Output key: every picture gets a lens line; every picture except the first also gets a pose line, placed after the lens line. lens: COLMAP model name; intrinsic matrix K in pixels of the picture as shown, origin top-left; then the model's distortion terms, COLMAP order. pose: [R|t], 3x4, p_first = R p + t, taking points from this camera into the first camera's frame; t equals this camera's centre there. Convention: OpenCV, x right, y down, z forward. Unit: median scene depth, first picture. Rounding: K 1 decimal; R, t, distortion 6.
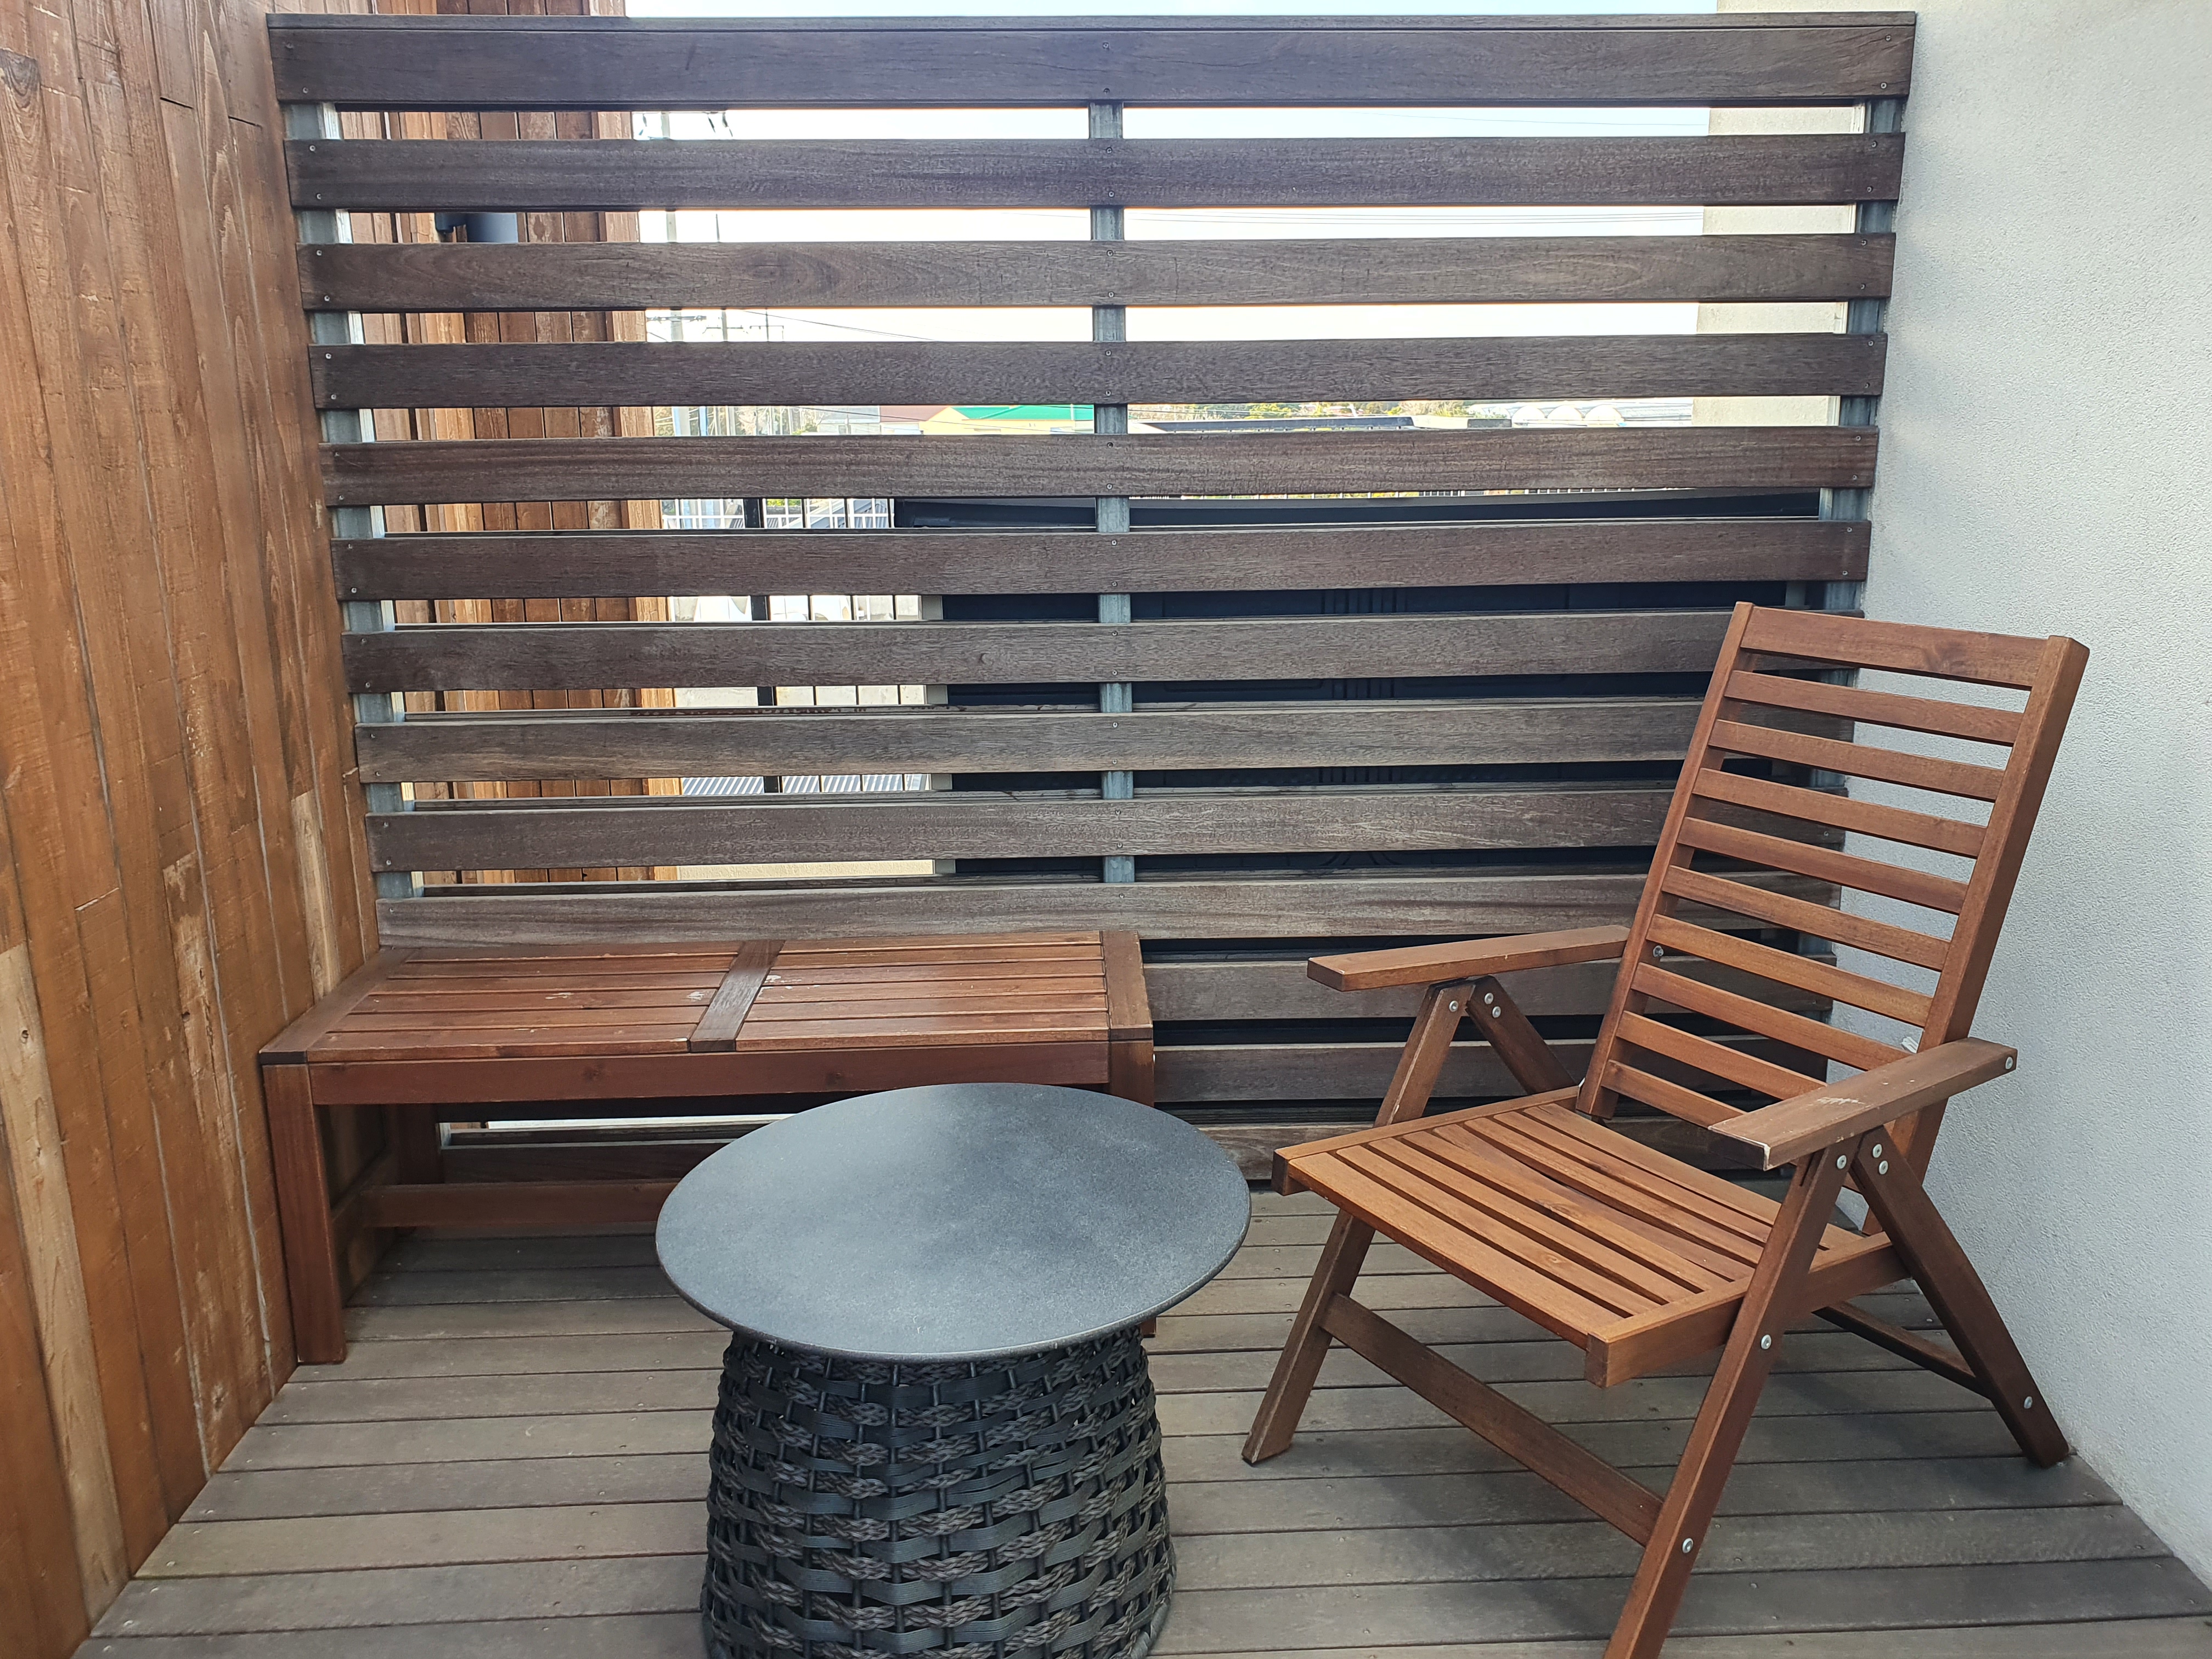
lens RADIAL K [[1635.9, 0, 1106.0], [0, 1635.9, 829.5], [0, 0, 1]] dist [-0.001414, 0.005142]
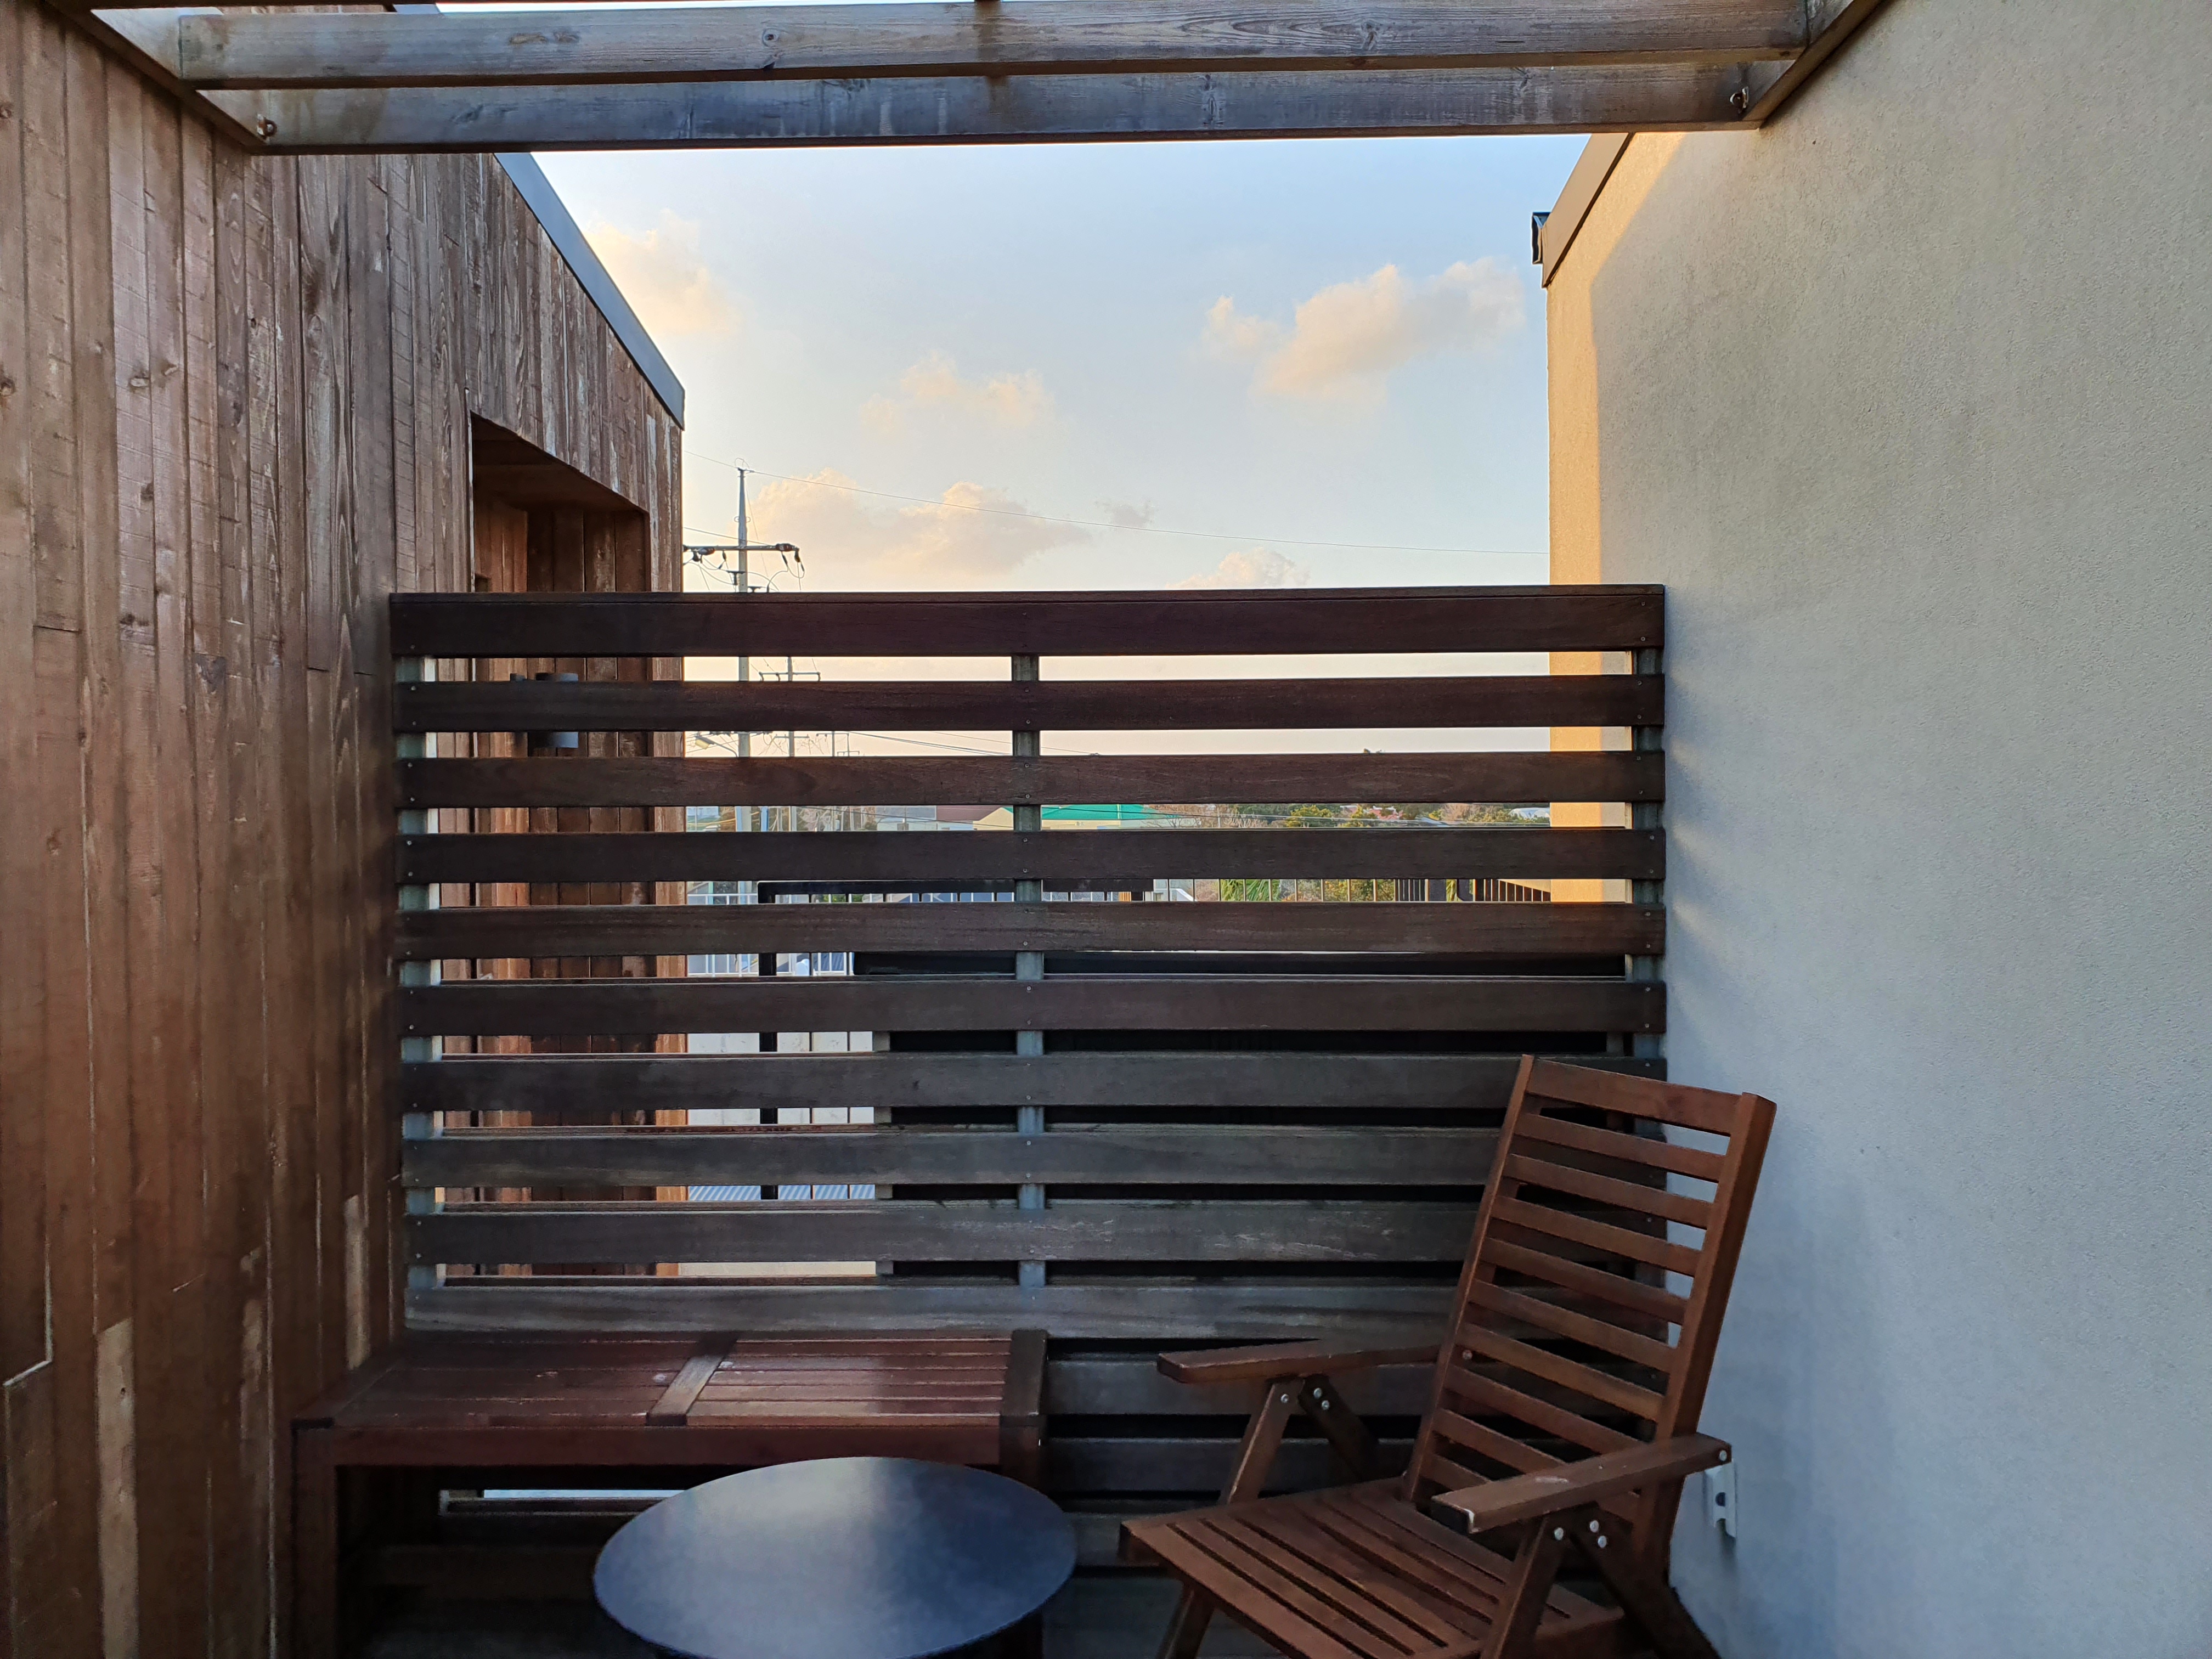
lens RADIAL K [[1819.5, 0, 1106.0], [0, 1819.5, 829.5], [0, 0, 1]] dist [0.004908, -0.006309]
pose [[0.997565, 0.002097, -0.069711, 0.160432], [-0.016906, 0.977007, -0.212535, -0.010440], [0.067663, 0.213196, 0.974664, -0.340071]]
